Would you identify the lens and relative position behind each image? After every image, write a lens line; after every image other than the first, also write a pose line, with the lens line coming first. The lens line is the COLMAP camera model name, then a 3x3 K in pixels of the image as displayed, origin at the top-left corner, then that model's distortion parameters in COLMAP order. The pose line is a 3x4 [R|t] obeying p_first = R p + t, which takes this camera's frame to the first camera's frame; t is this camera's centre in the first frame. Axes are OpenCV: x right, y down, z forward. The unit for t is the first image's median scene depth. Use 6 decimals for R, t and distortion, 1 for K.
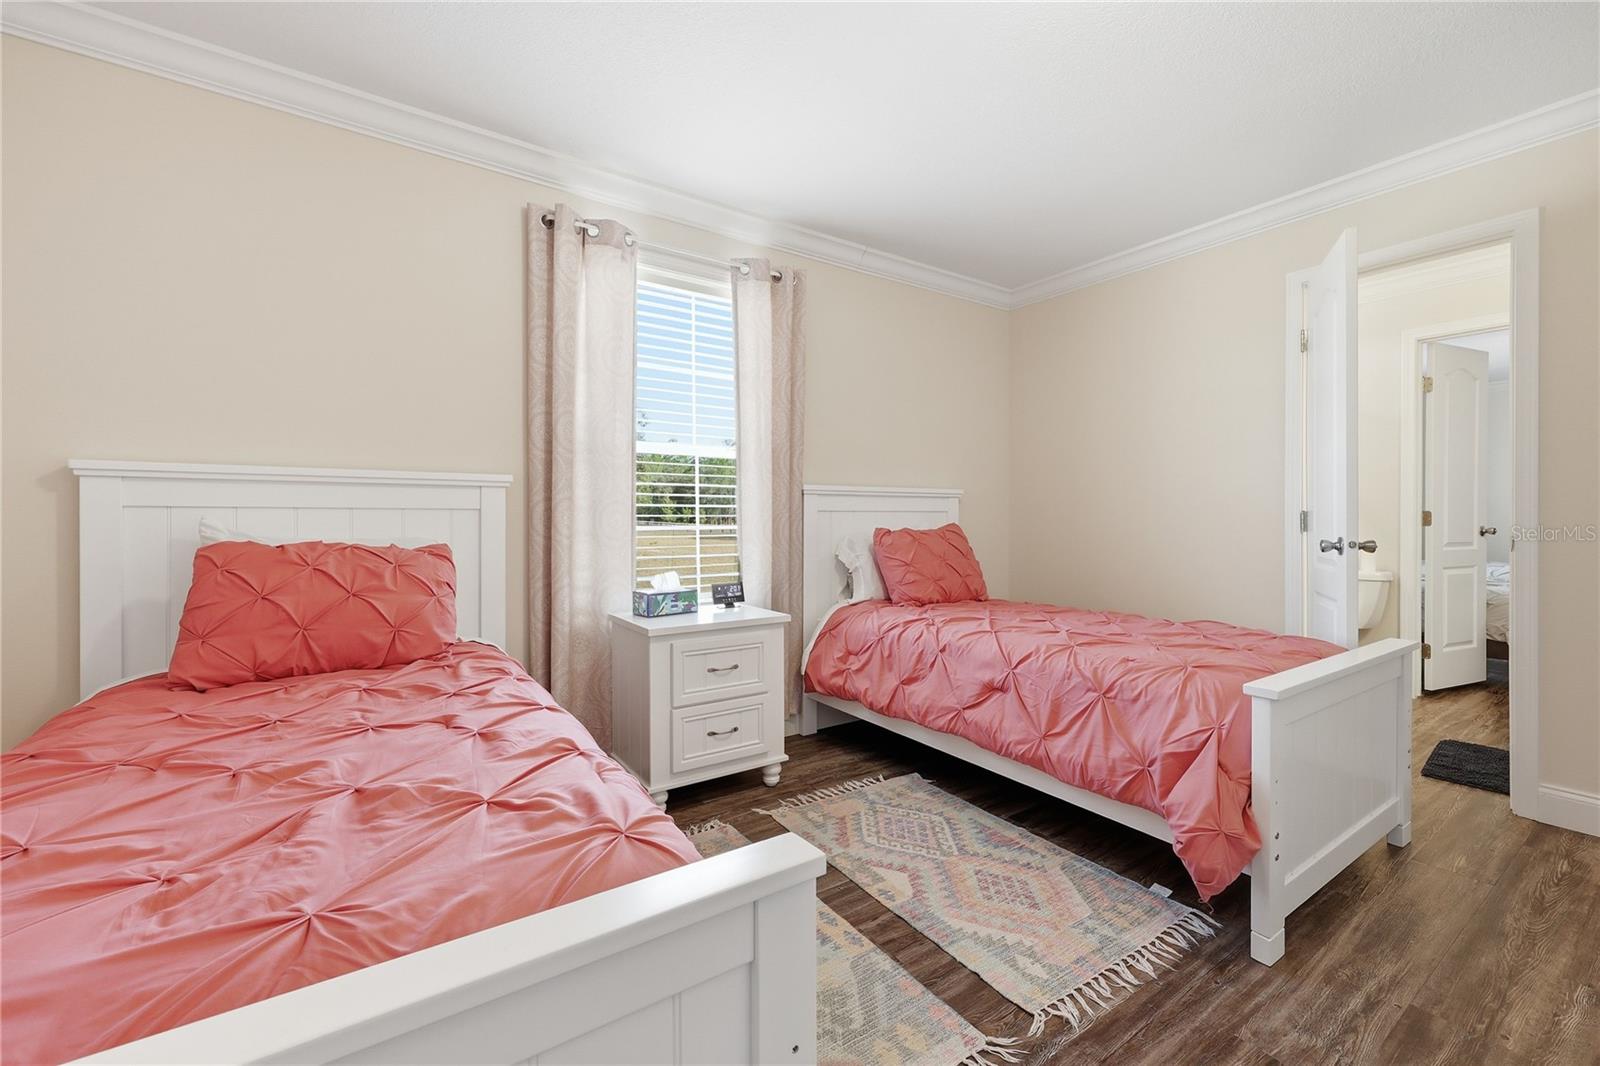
lens RADIAL K [[646.8, 0, 799.8], [0, 646.8, 525.7], [0, 0, 1]] dist [0.000374, -0.000060]
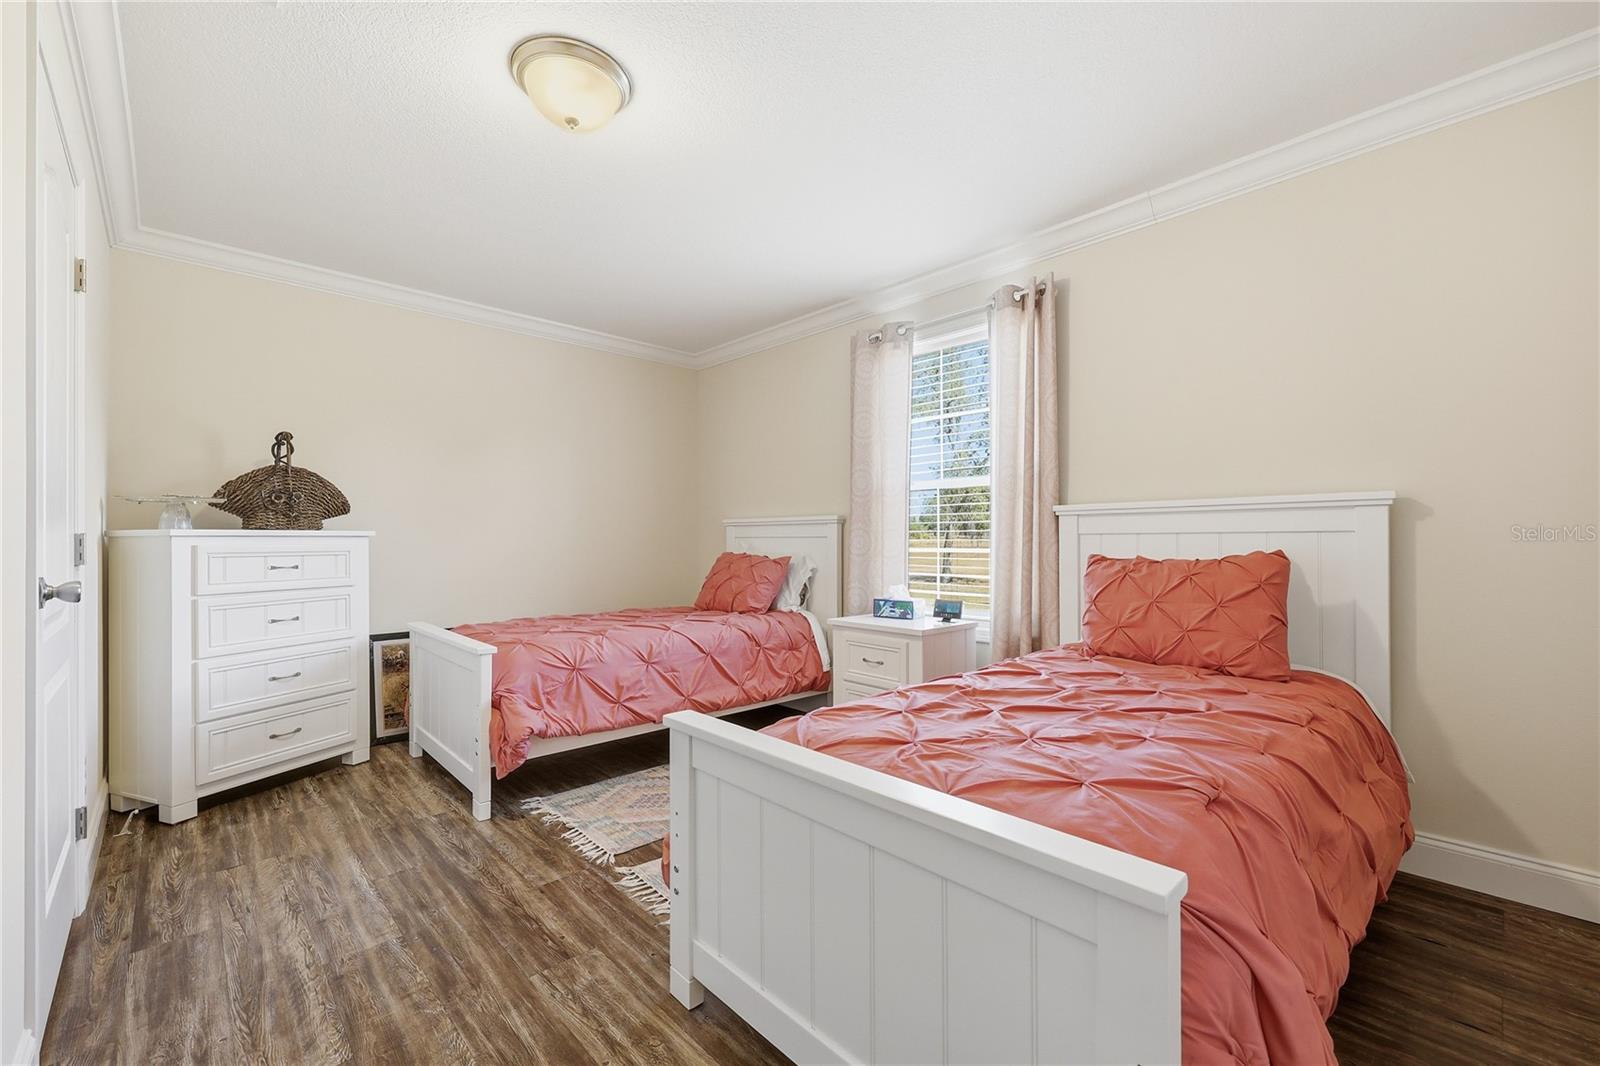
lens RADIAL K [[646.8, 0, 800.1], [0, 646.8, 539.2], [0, 0, 1]] dist [0.000374, -0.000060]
pose [[0.170778, -0.005970, -0.985291, 1.014527], [-0.010713, 0.999911, -0.007916, -0.005345], [0.985251, 0.011907, 0.170699, 0.592147]]
